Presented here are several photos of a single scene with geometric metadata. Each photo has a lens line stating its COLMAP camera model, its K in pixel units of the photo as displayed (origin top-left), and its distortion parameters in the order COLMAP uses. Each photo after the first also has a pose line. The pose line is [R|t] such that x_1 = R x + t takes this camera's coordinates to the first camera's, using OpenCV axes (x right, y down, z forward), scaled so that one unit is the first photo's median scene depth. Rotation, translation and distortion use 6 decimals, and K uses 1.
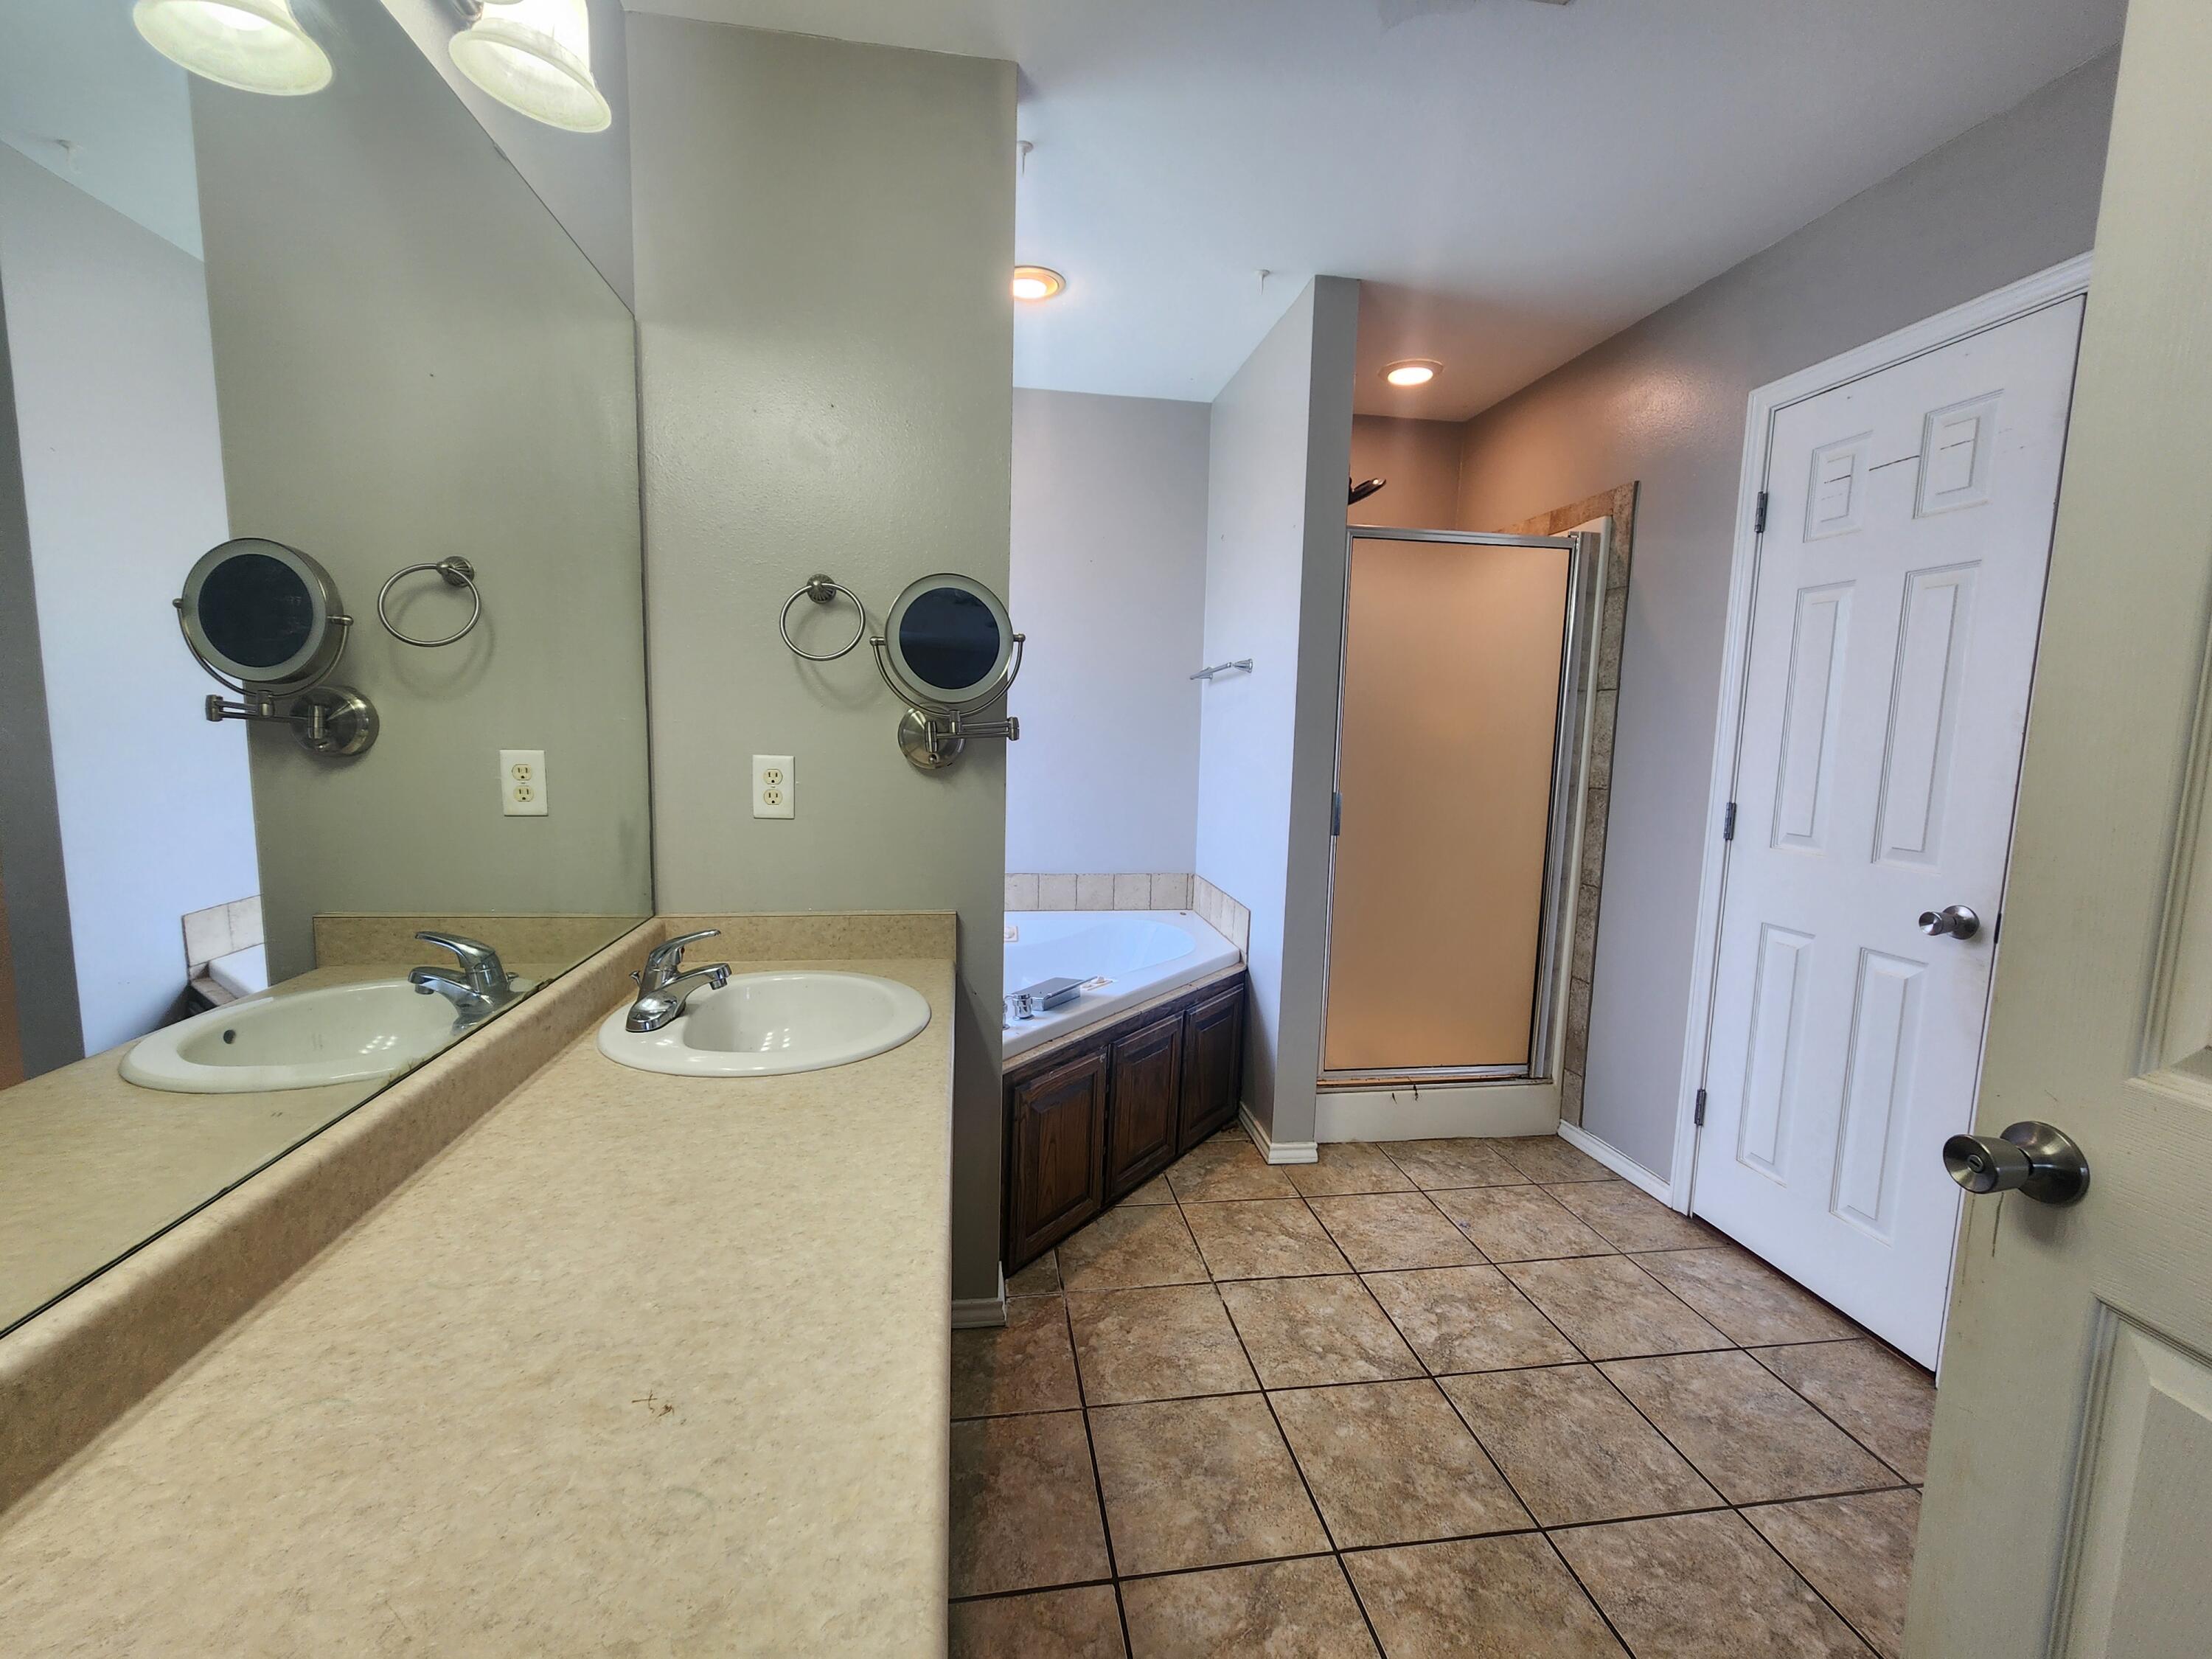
lens RADIAL K [[909.7, 0, 1100.3], [0, 909.7, 824.5], [0, 0, 1]] dist [-0.002556, 0.002752]
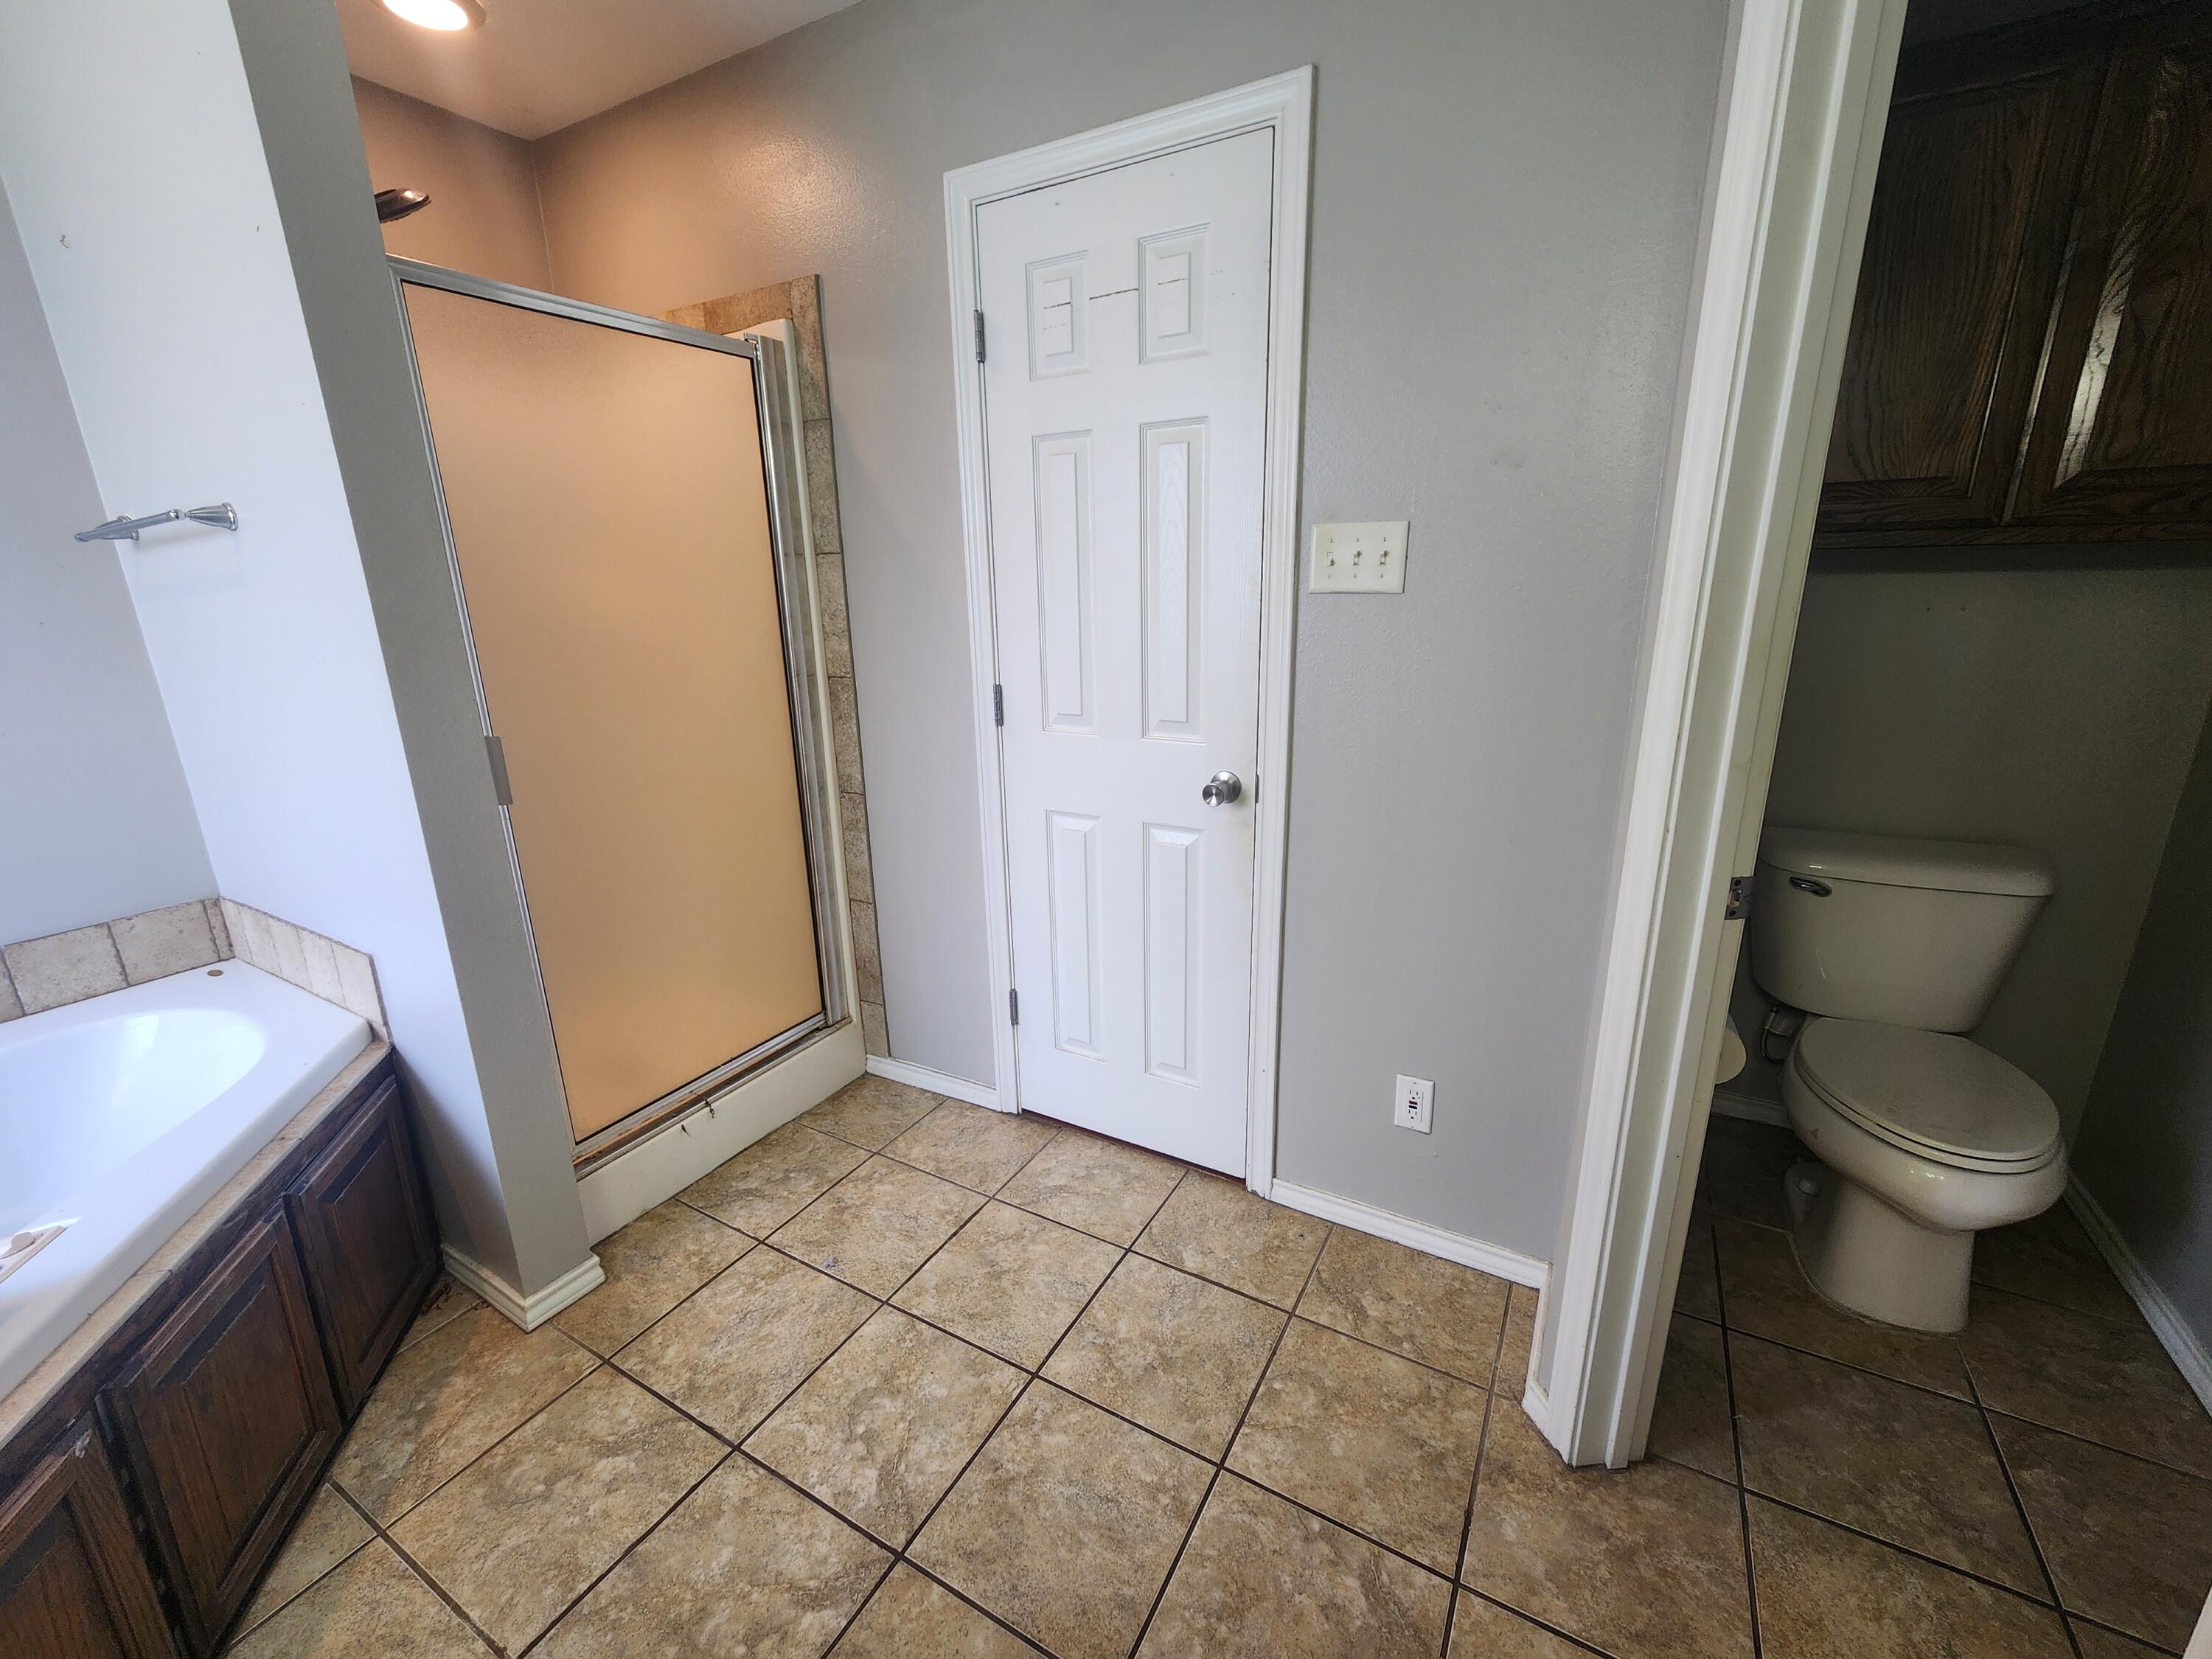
lens RADIAL K [[909.7, 0, 1099.0], [0, 909.7, 833.5], [0, 0, 1]] dist [-0.002556, 0.002752]
pose [[0.622158, -0.247038, 0.742894, 0.047757], [0.120432, 0.967816, 0.220973, -0.061249], [-0.773573, -0.048012, 0.631885, 0.314006]]
